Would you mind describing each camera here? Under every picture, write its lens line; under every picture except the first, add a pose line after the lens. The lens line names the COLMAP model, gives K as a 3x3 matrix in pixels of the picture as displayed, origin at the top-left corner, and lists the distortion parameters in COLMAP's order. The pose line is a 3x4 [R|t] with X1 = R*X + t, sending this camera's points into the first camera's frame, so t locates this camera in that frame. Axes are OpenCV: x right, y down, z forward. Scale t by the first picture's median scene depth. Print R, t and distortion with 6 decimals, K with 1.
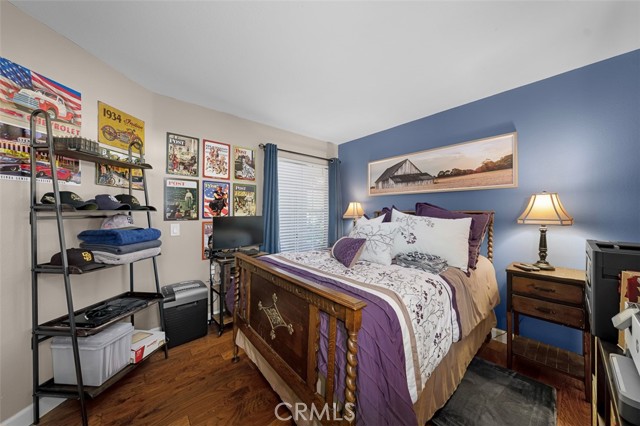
lens RADIAL K [[222.9, 0, 322.1], [0, 222.9, 215.4], [0, 0, 1]] dist [0.000148, 0.000279]
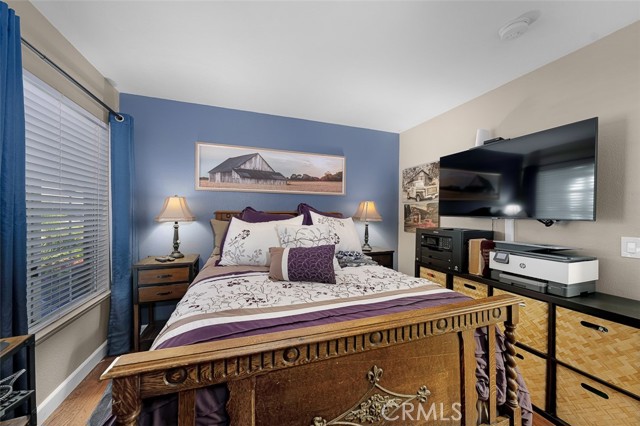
lens RADIAL K [[222.9, 0, 322.1], [0, 222.9, 215.4], [0, 0, 1]] dist [0.000148, 0.000279]
pose [[0.352960, -0.010679, 0.935577, -0.397561], [0.012270, 0.999902, 0.006785, -0.008188], [-0.935558, 0.009084, 0.353057, 0.491273]]
